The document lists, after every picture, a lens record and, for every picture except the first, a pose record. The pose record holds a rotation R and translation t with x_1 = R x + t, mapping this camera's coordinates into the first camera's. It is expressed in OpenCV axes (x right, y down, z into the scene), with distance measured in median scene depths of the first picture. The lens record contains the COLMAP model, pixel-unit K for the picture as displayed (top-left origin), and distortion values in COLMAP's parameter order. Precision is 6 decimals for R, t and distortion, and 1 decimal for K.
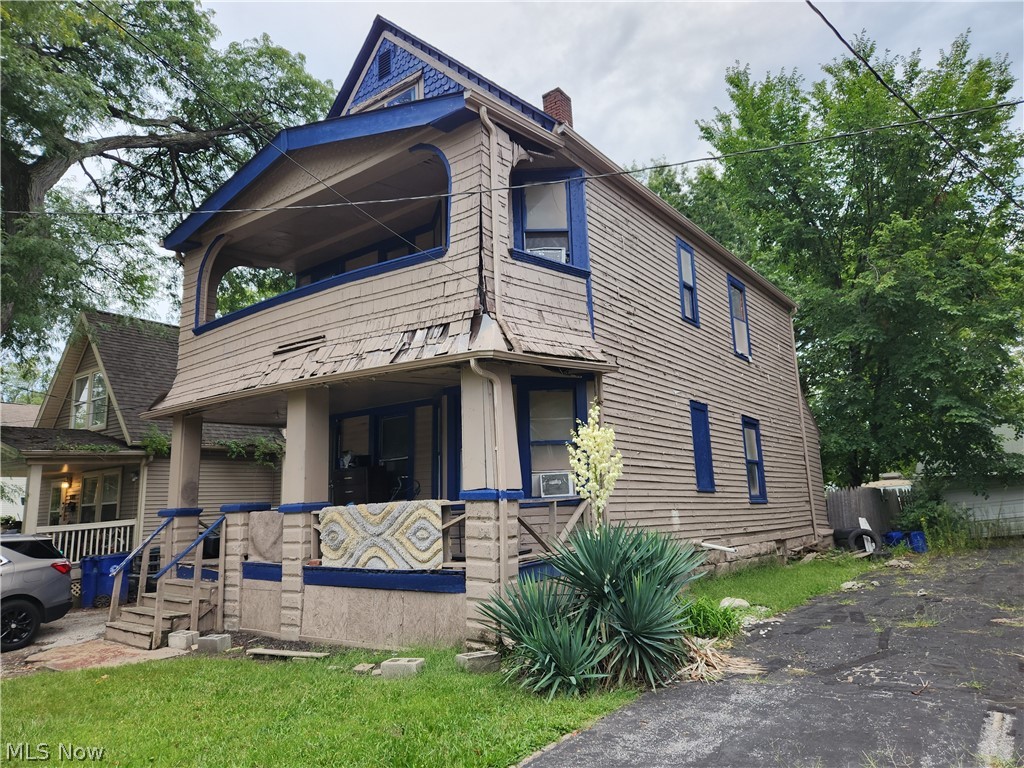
lens RADIAL K [[685.6, 0, 512.0], [0, 685.6, 388.3], [0, 0, 1]] dist [0.064812, -0.001861]
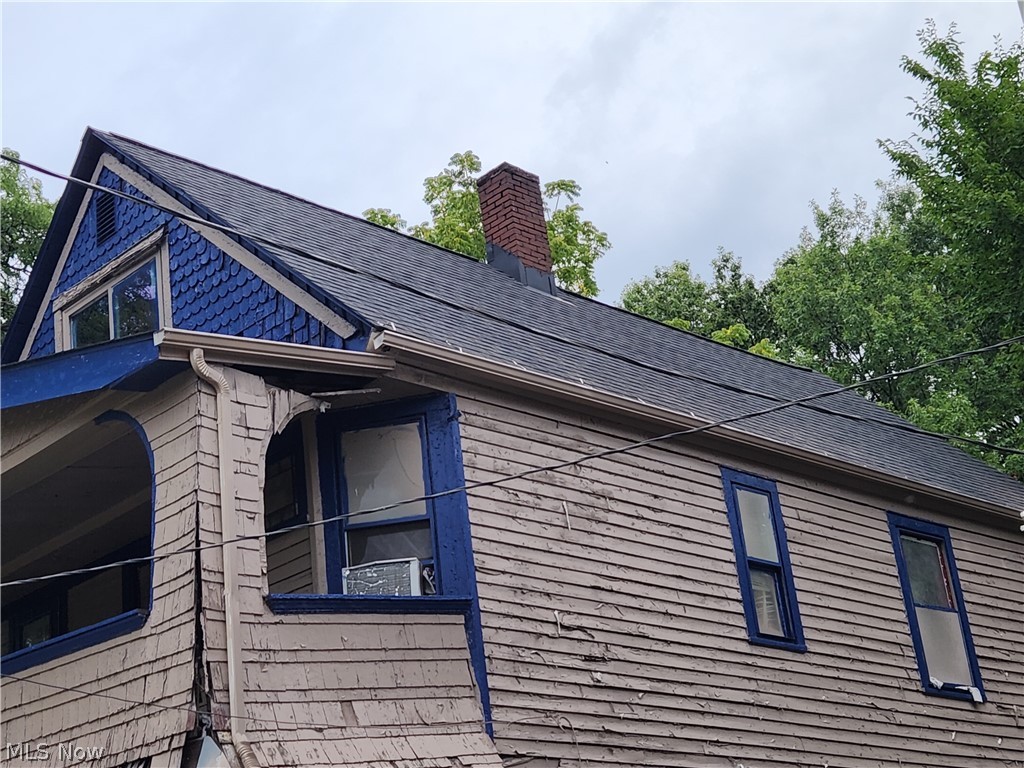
lens RADIAL K [[1767.8, 0, 512.0], [0, 1767.8, 384.0], [0, 0, 1]] dist [0.065468, 0.004746]
pose [[0.987217, -0.123700, -0.100500, 0.310478], [0.102041, 0.974947, -0.197652, -0.066853], [0.122432, 0.184871, 0.975107, -0.306549]]
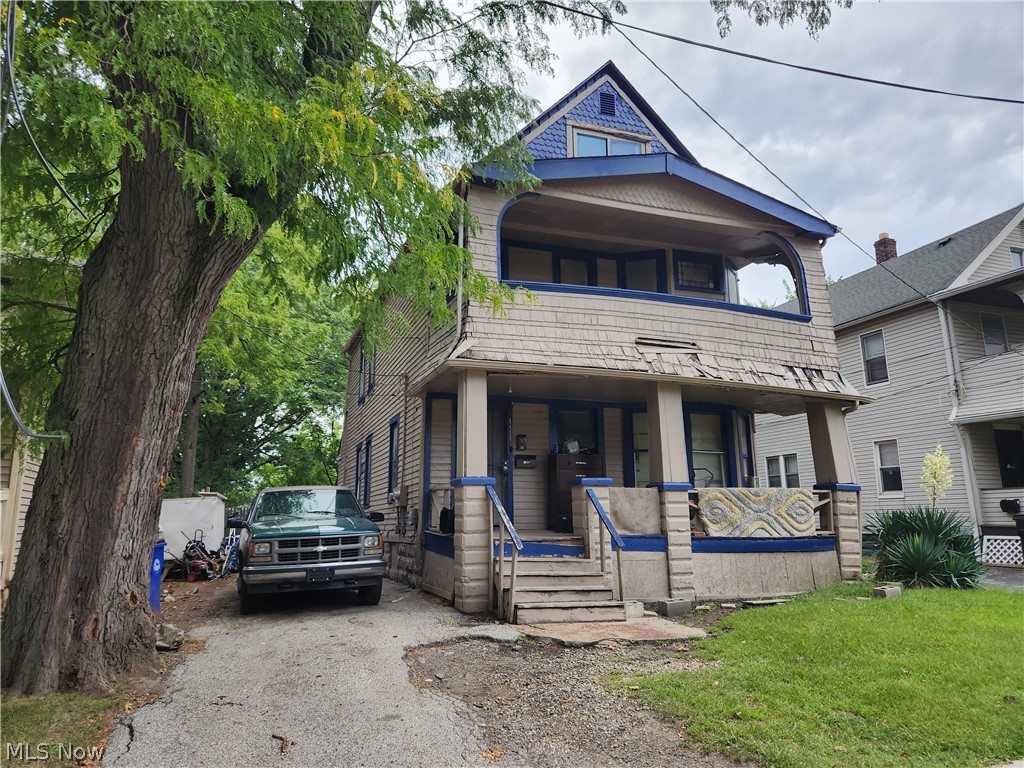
lens RADIAL K [[685.6, 0, 512.0], [0, 685.6, 388.3], [0, 0, 1]] dist [0.064812, -0.001861]
pose [[0.541089, 0.188243, 0.819626, -1.469617], [-0.155786, 0.980194, -0.122276, 0.202660], [-0.826410, -0.061524, 0.559697, 0.619632]]
